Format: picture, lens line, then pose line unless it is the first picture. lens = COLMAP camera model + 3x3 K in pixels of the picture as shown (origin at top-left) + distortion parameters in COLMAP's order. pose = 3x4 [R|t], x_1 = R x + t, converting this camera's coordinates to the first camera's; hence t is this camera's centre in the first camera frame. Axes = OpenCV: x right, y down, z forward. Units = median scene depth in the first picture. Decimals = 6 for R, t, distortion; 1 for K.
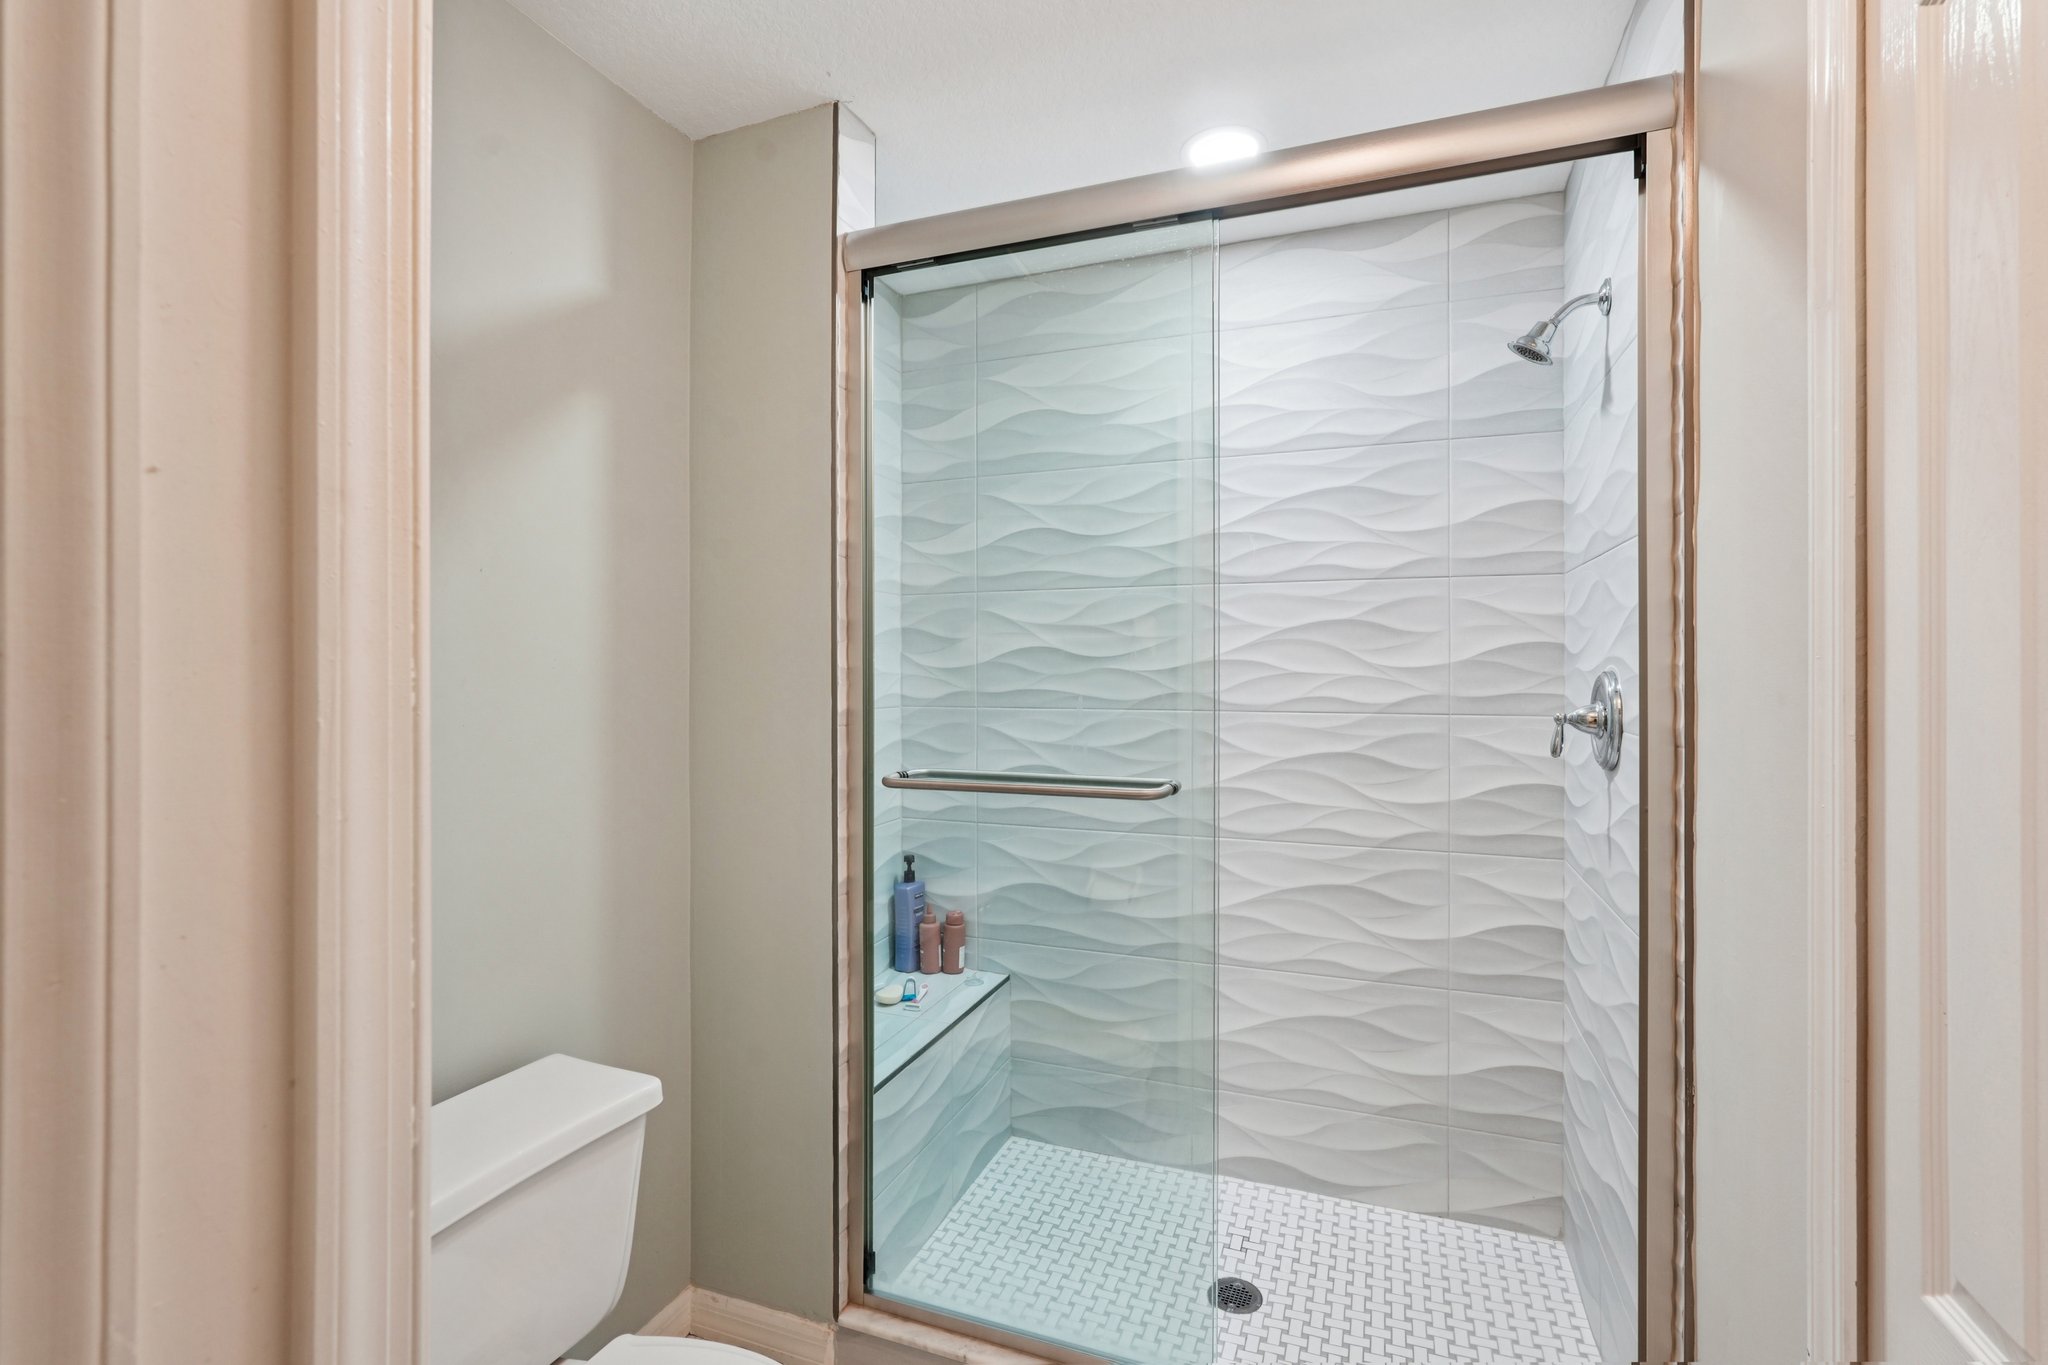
lens RADIAL K [[920.7, 0, 1031.5], [0, 920.7, 677.7], [0, 0, 1]] dist [-0.001919, 0.002519]
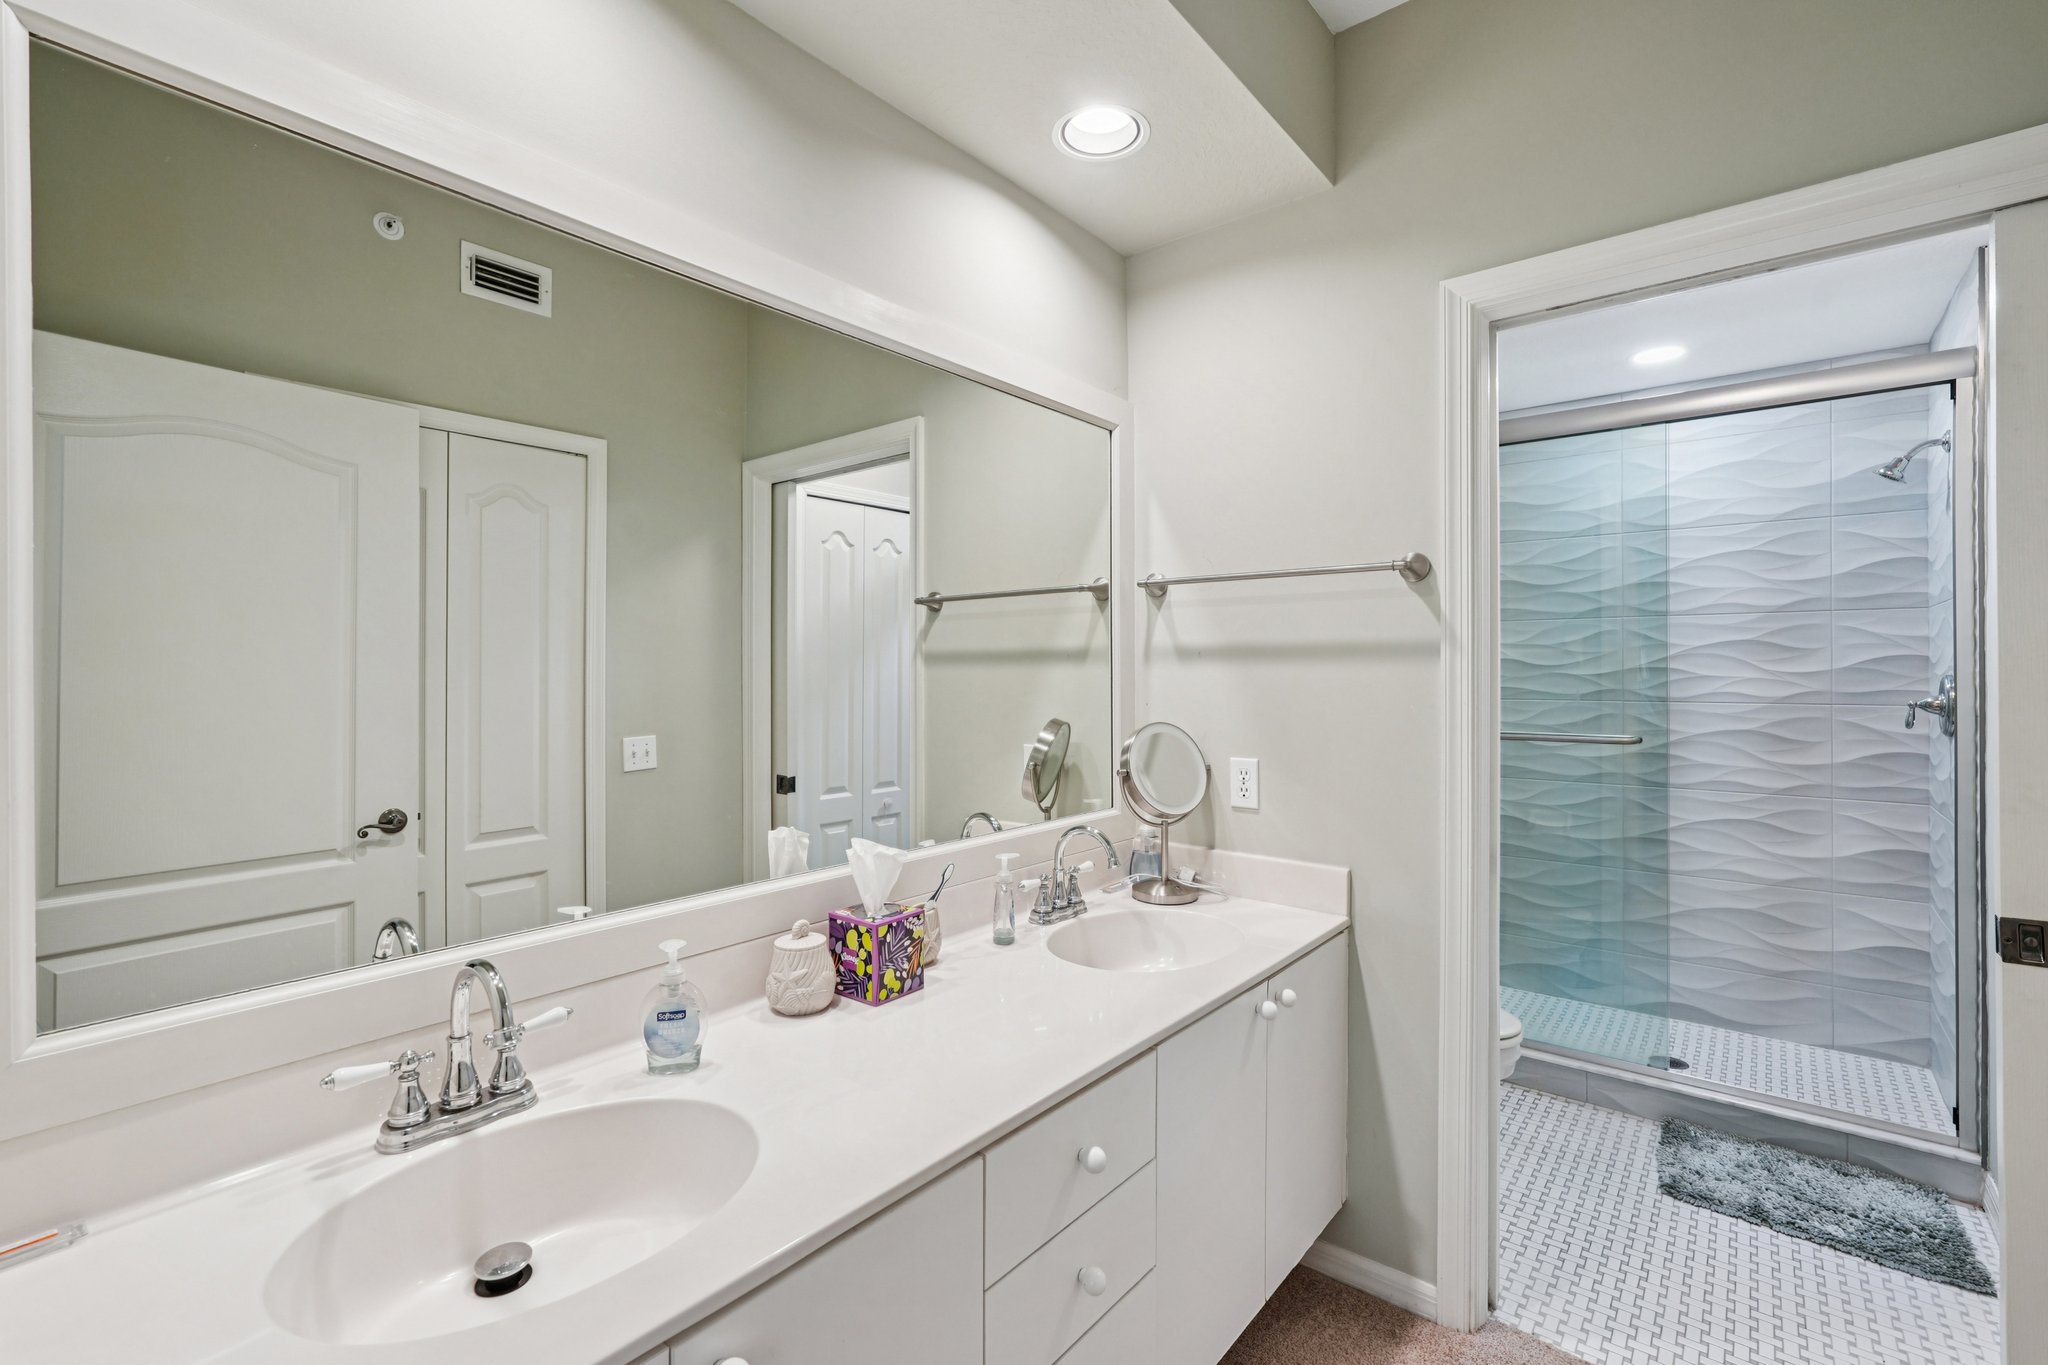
lens RADIAL K [[920.7, 0, 1016.9], [0, 920.7, 672.3], [0, 0, 1]] dist [-0.001919, 0.002519]
pose [[0.949689, 0.000334, -0.313194, -0.327918], [-0.002859, 0.999967, -0.007602, 0.003772], [0.313182, 0.008115, 0.949659, -0.818687]]
